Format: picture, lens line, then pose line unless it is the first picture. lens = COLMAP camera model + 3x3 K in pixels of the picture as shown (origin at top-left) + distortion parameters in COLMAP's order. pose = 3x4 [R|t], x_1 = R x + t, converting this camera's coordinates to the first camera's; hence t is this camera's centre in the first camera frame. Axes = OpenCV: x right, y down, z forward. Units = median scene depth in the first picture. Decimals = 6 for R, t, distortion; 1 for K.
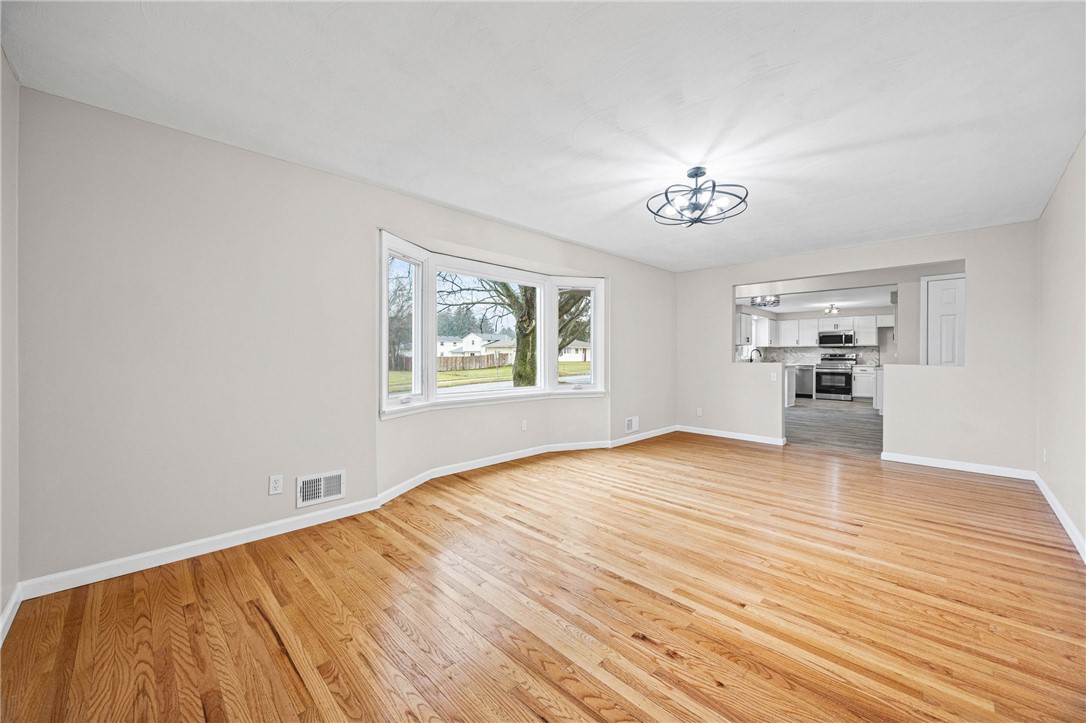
lens RADIAL K [[424.4, 0, 543.9], [0, 424.4, 359.3], [0, 0, 1]] dist [-0.000778, -0.000008]
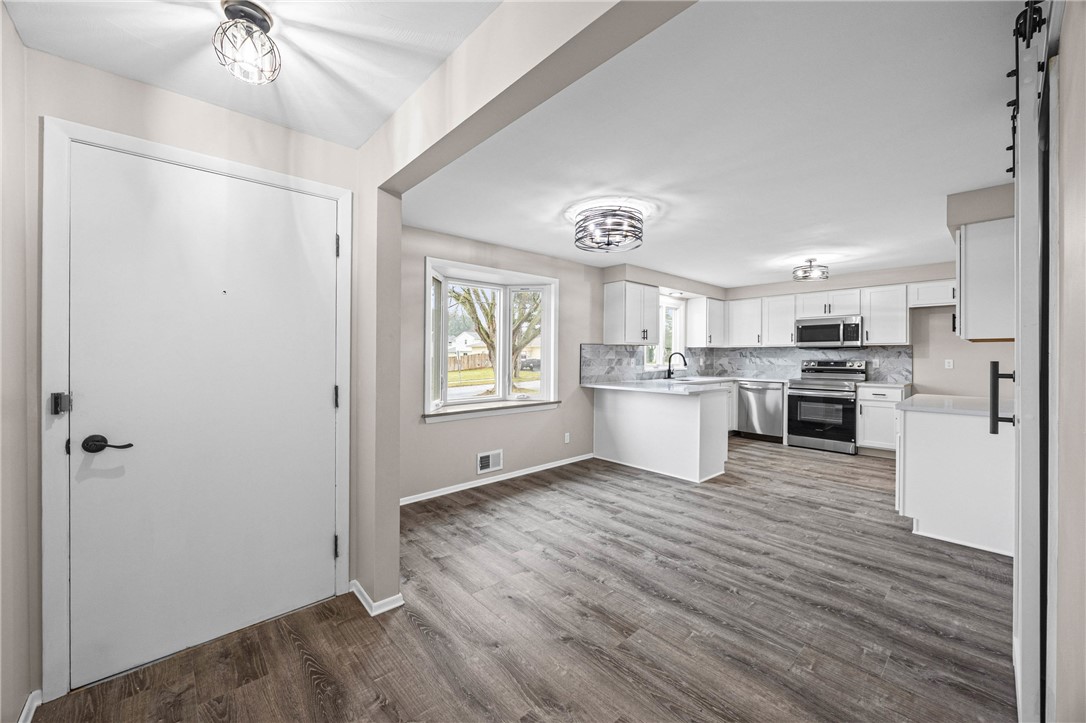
lens RADIAL K [[424.4, 0, 543.9], [0, 424.4, 359.3], [0, 0, 1]] dist [-0.000778, -0.000008]
pose [[0.998745, -0.001771, -0.050043, 0.361598], [0.001925, 0.999994, 0.003011, -0.016771], [0.050038, -0.003104, 0.998743, 0.454142]]
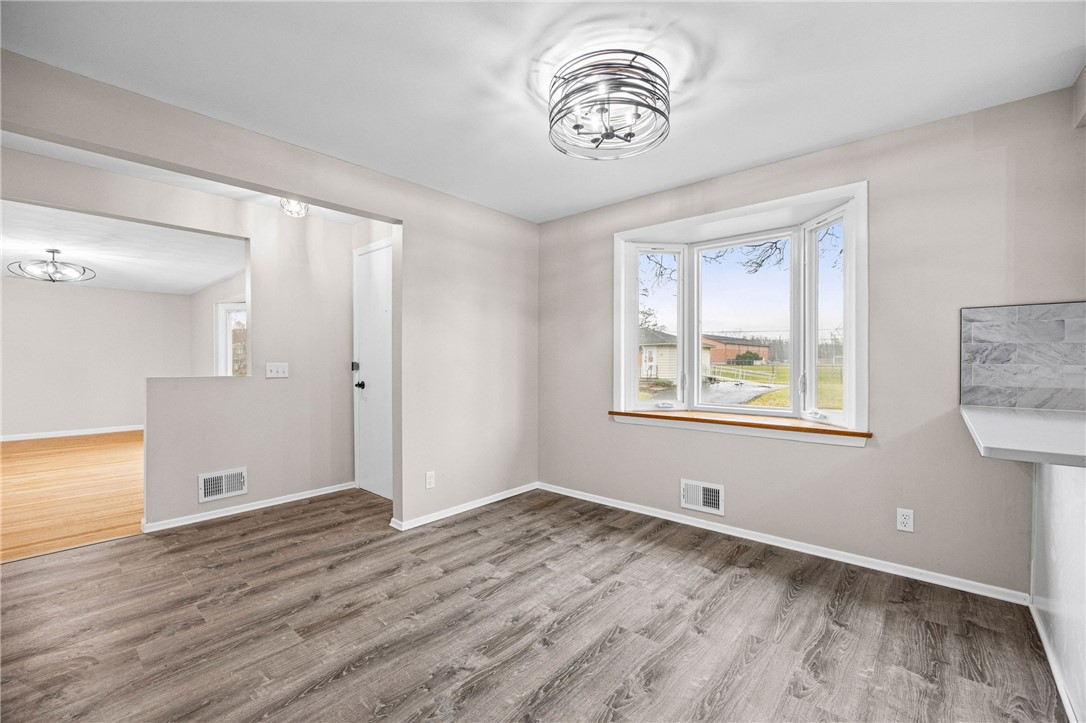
lens RADIAL K [[457.0, 0, 543.0], [0, 457.0, 361.5], [0, 0, 1]] dist [-0.012186, 0.000140]
pose [[0.059394, -0.000783, -0.998234, 0.566918], [-0.006964, 0.999975, -0.001199, -0.006700], [0.998210, 0.007023, 0.059387, 0.712821]]
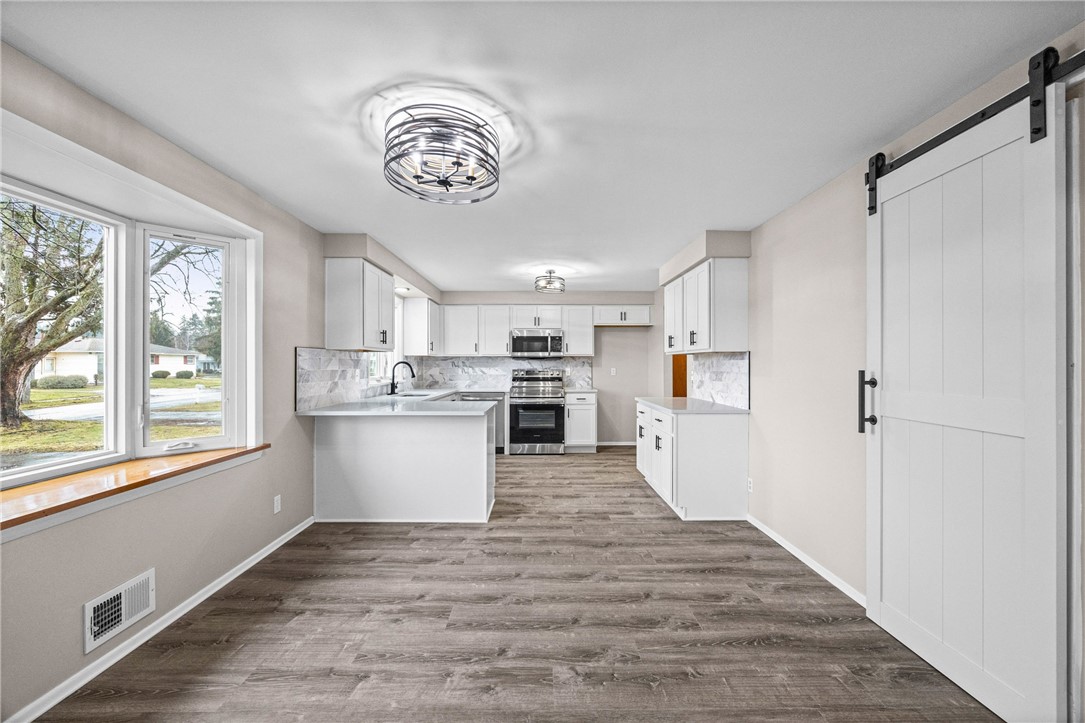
lens RADIAL K [[422.6, 0, 547.9], [0, 422.6, 369.9], [0, 0, 1]] dist [-0.000690, 0.000008]
pose [[0.697694, -0.011474, 0.716304, 0.294012], [0.006854, 0.999933, 0.009341, -0.017904], [-0.716363, -0.001607, 0.697726, 0.594242]]
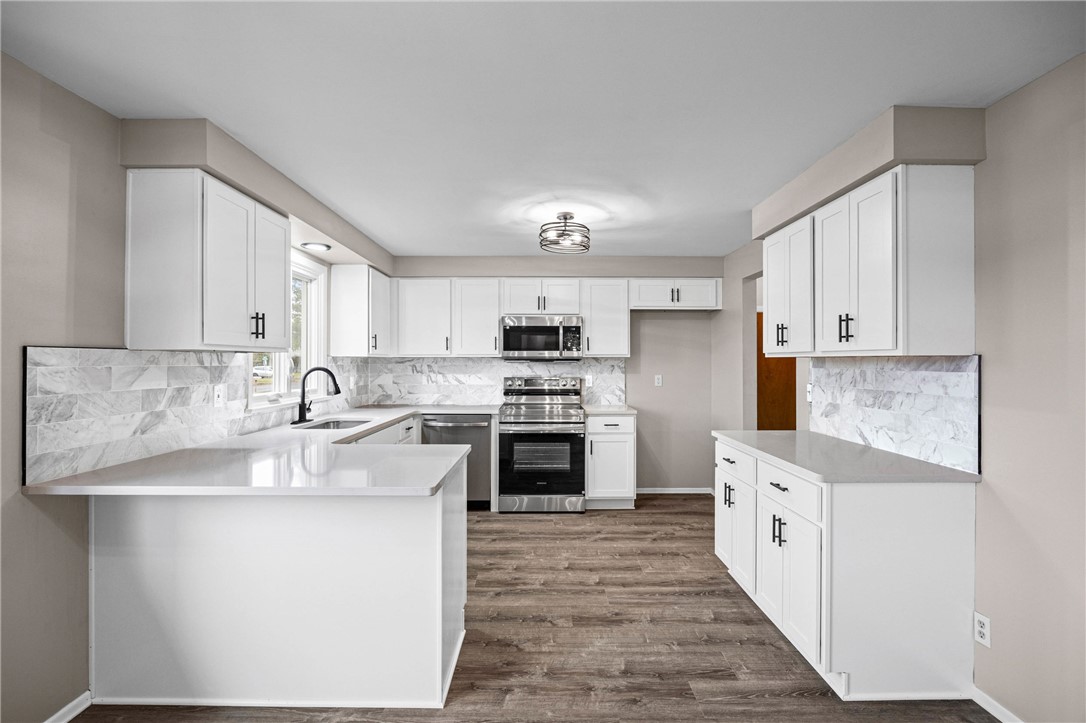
lens RADIAL K [[505.3, 0, 545.6], [0, 505.3, 365.2], [0, 0, 1]] dist [-0.003296, -0.000508]
pose [[0.706673, -0.005841, 0.707517, 0.382009], [0.005124, 0.999982, 0.003138, -0.025400], [-0.707522, 0.001408, 0.706690, 0.687935]]
